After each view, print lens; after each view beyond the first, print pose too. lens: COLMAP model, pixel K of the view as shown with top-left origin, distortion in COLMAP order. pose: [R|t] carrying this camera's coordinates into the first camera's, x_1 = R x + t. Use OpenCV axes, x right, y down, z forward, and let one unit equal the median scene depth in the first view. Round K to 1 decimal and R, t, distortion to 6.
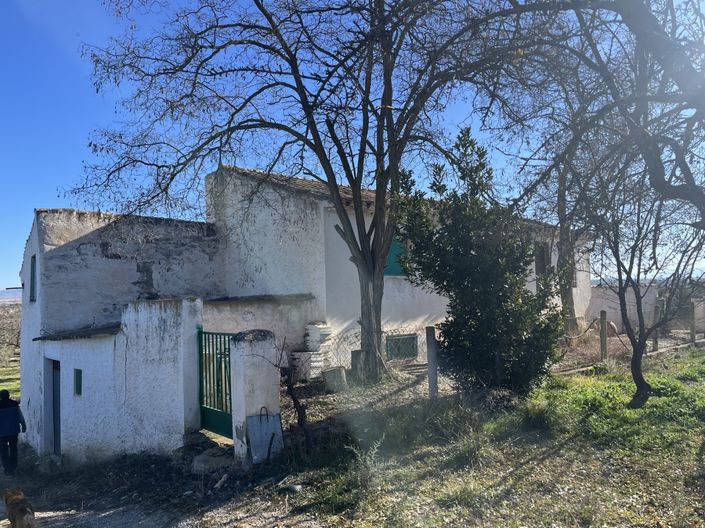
lens RADIAL K [[539.3, 0, 350.1], [0, 539.3, 260.6], [0, 0, 1]] dist [0.102615, -0.147085]
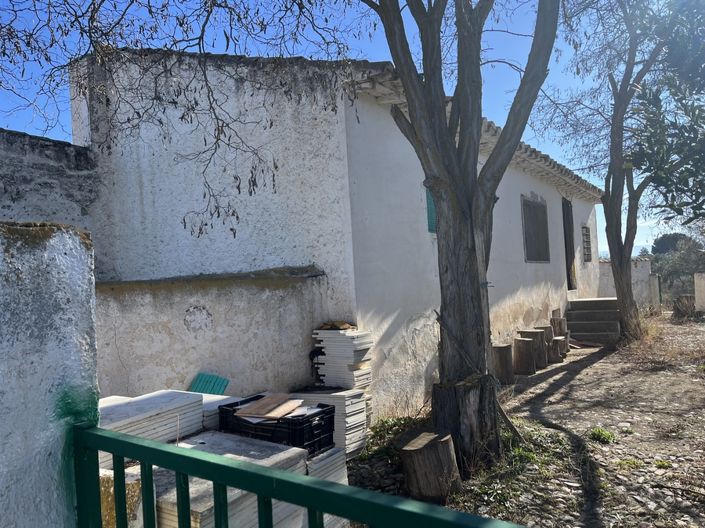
lens RADIAL K [[539.3, 0, 350.1], [0, 539.3, 260.6], [0, 0, 1]] dist [0.102615, -0.147085]
pose [[0.976874, -0.017379, 0.213108, -0.149890], [0.014013, 0.999752, 0.017296, 0.050305], [-0.213356, -0.013909, 0.976875, 0.533424]]
